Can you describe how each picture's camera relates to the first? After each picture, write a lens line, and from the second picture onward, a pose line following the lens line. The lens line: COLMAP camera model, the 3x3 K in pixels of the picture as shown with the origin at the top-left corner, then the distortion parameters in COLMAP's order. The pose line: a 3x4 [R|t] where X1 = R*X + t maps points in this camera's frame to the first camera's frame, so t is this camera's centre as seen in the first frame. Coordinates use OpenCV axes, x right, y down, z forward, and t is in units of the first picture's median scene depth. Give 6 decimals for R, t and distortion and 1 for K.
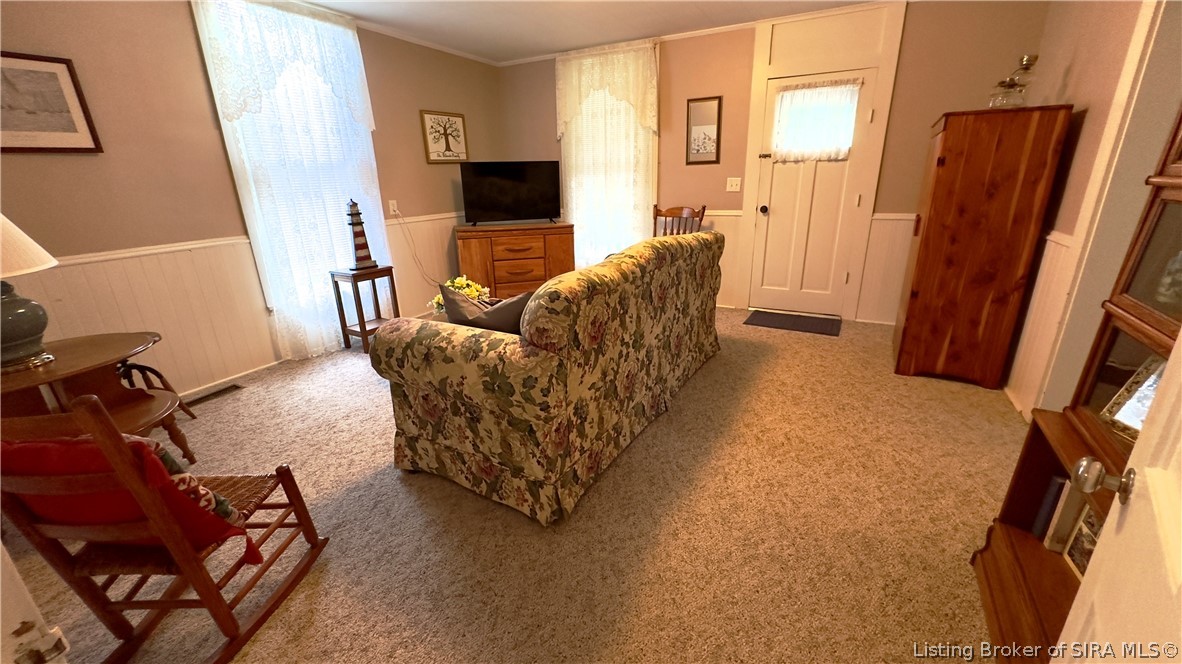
lens RADIAL K [[466.6, 0, 582.6], [0, 466.6, 332.0], [0, 0, 1]] dist [-0.008188, 0.001095]
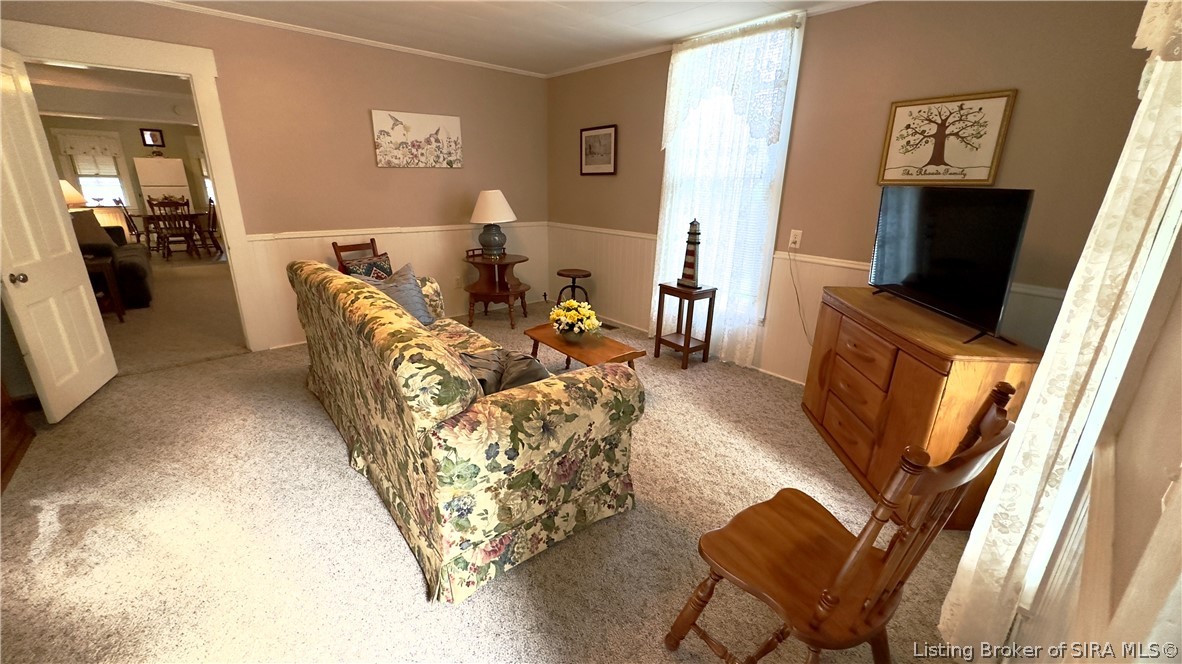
lens RADIAL K [[466.6, 0, 588.5], [0, 466.6, 337.0], [0, 0, 1]] dist [-0.008188, 0.001095]
pose [[-0.324889, 0.309766, -0.893584, 0.549897], [-0.320320, 0.852955, 0.412144, -0.399446], [0.889855, 0.420134, -0.177892, 1.057296]]
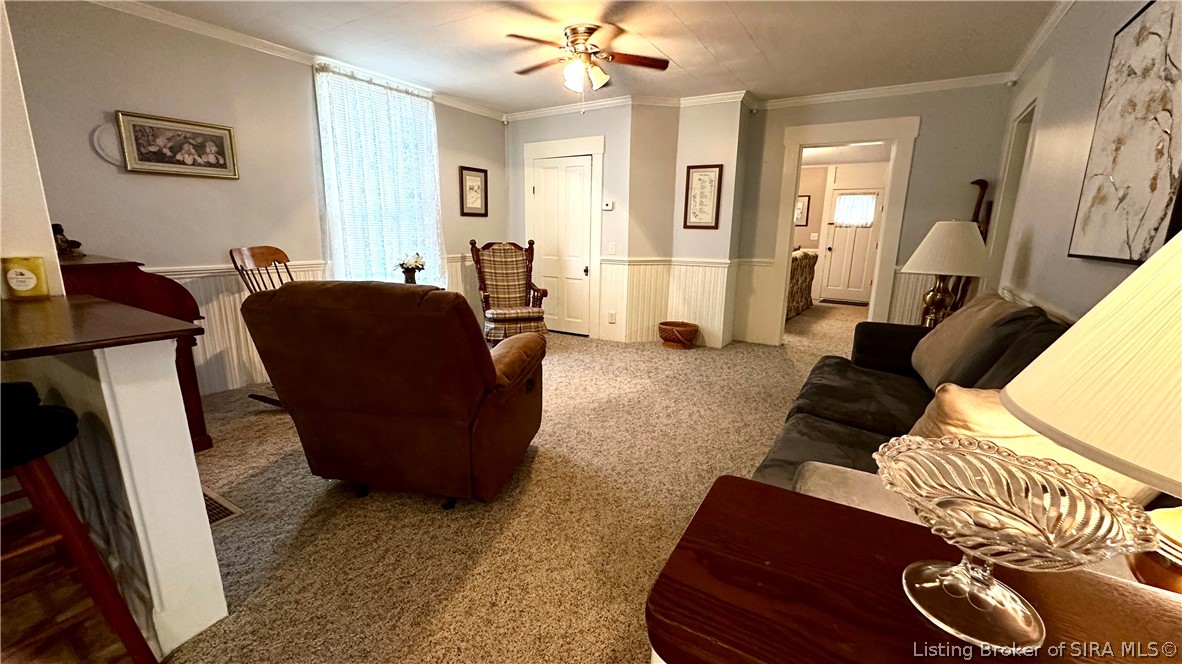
lens RADIAL K [[466.6, 0, 590.9], [0, 466.6, 330.7], [0, 0, 1]] dist [-0.008188, 0.001095]
pose [[0.998921, 0.038147, 0.026485, -0.096774], [-0.034947, 0.993065, -0.112257, 0.049517], [-0.030584, 0.111210, 0.993326, -0.132374]]
